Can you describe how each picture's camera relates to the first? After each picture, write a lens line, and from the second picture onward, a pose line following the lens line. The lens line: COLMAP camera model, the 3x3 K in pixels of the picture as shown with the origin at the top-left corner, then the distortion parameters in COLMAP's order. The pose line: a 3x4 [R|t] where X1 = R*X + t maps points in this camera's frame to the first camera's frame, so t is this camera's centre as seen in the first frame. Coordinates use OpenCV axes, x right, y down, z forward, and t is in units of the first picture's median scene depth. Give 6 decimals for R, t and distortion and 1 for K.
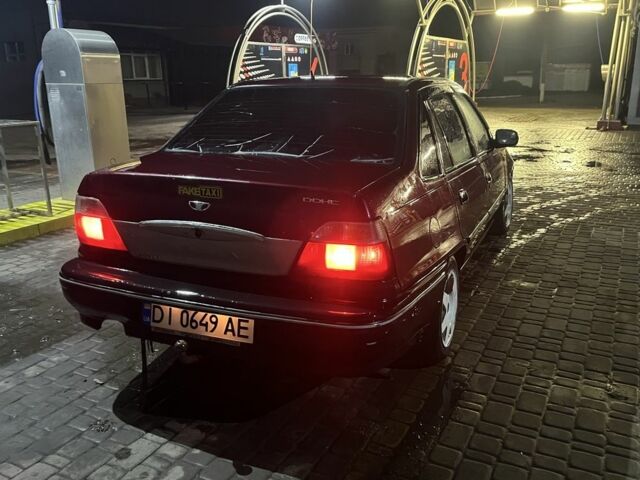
lens RADIAL K [[581.0, 0, 325.2], [0, 581.0, 239.4], [0, 0, 1]] dist [0.003505, 0.000000]
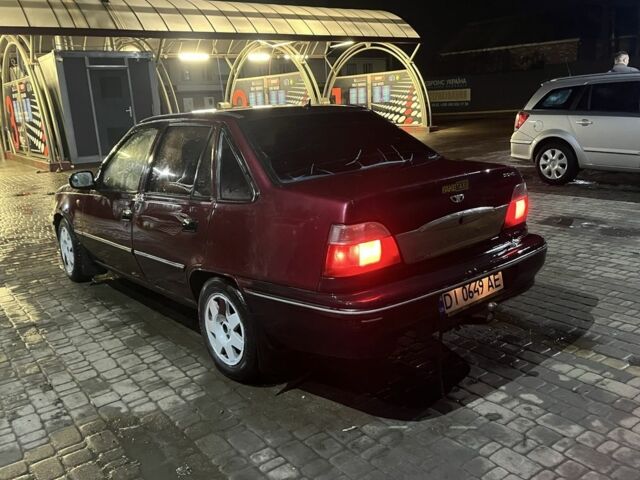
lens RADIAL K [[581.0, 0, 324.0], [0, 581.0, 239.6], [0, 0, 1]] dist [0.003505, 0.000000]
pose [[0.433274, -0.212015, 0.875970, -1.415491], [0.283906, 0.954561, 0.090611, -0.164865], [-0.855378, 0.209434, 0.473779, 0.662179]]
